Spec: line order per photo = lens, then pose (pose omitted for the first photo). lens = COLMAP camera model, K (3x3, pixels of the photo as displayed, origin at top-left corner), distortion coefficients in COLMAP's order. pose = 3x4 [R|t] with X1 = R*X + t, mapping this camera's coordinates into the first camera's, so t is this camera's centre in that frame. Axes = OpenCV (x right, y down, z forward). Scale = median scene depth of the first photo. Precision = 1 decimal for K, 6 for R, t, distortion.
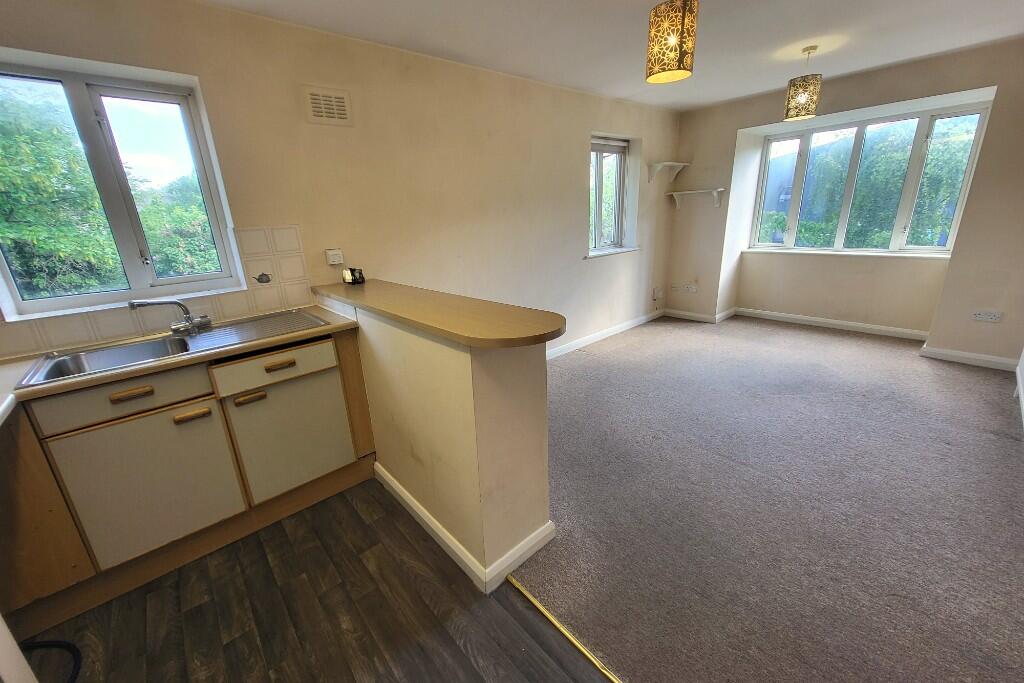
lens RADIAL K [[395.6, 0, 499.7], [0, 395.6, 340.3], [0, 0, 1]] dist [-0.001902, -0.000517]
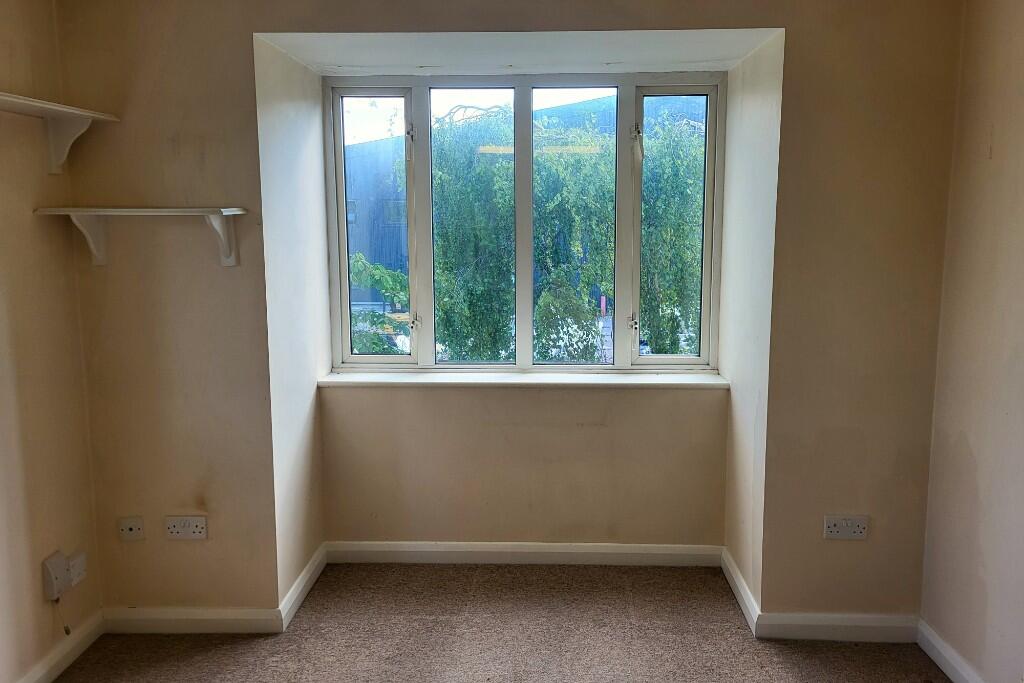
lens RADIAL K [[775.6, 0, 512.0], [0, 775.6, 329.5], [0, 0, 1]] dist [0.045786, 0.000309]
pose [[0.680846, -0.052894, 0.730514, 0.269238], [0.190229, 0.975932, -0.106631, -0.192427], [-0.707292, 0.211565, 0.674521, 0.474426]]
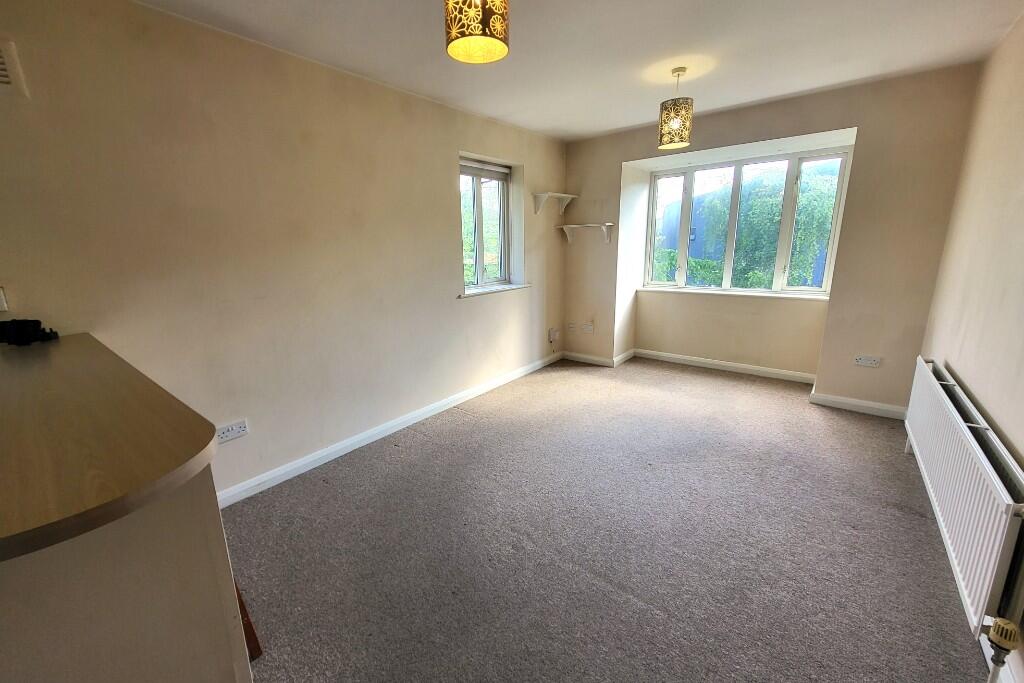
lens RADIAL K [[396.6, 0, 505.8], [0, 396.6, 340.4], [0, 0, 1]] dist [0.001117, 0.000112]
pose [[0.983760, -0.015102, 0.178850, 0.153966], [0.029033, 0.996721, -0.075533, -0.048047], [-0.177123, 0.079499, 0.980973, 0.157193]]
